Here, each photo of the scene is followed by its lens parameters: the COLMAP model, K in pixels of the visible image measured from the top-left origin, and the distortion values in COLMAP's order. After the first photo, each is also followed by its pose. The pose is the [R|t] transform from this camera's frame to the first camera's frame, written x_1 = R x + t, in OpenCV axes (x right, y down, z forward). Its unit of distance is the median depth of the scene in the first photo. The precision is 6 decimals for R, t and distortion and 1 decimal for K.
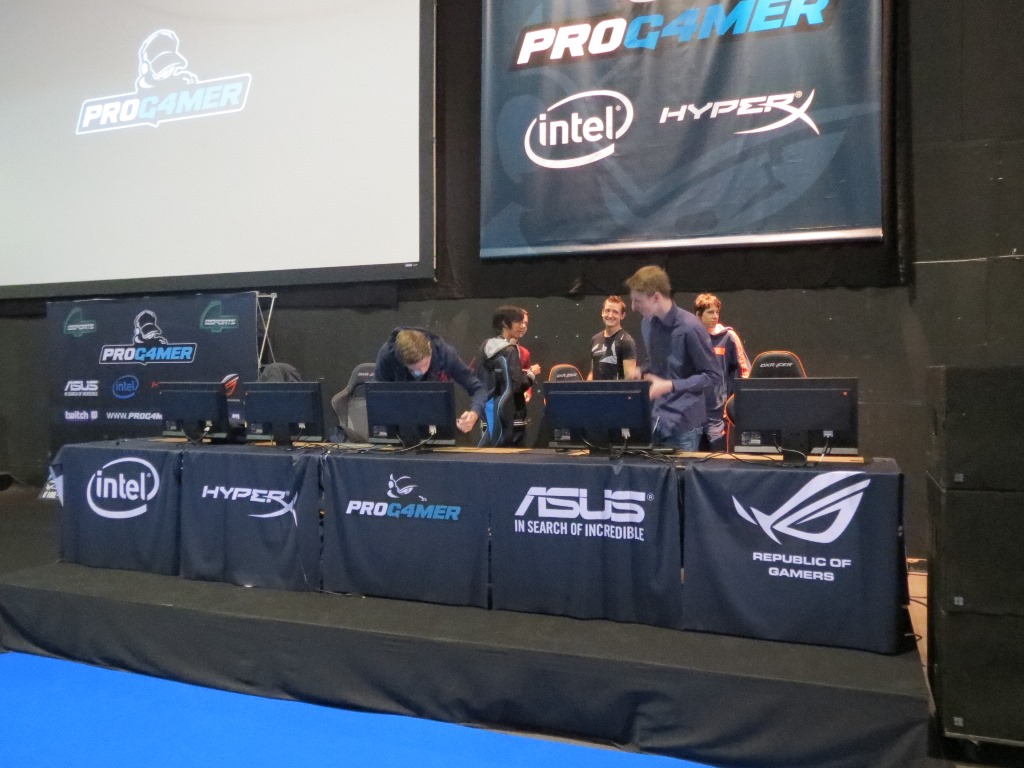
lens RADIAL K [[854.0, 0, 511.3], [0, 854.0, 381.6], [0, 0, 1]] dist [-0.045053, -0.017987]
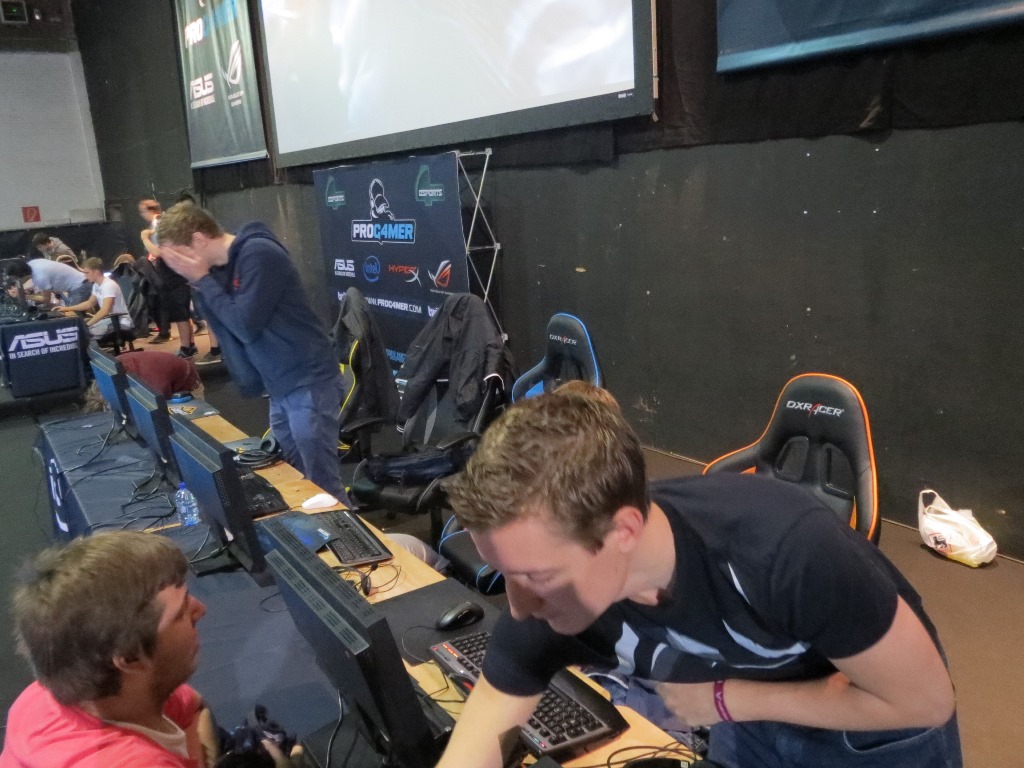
lens RADIAL K [[854.0, 0, 511.7], [0, 854.0, 387.4], [0, 0, 1]] dist [-0.045053, -0.017987]
pose [[0.808737, 0.094066, -0.580599, 0.182724], [0.046163, 0.973932, 0.222093, -0.065063], [0.586356, -0.206417, 0.783313, 0.391028]]
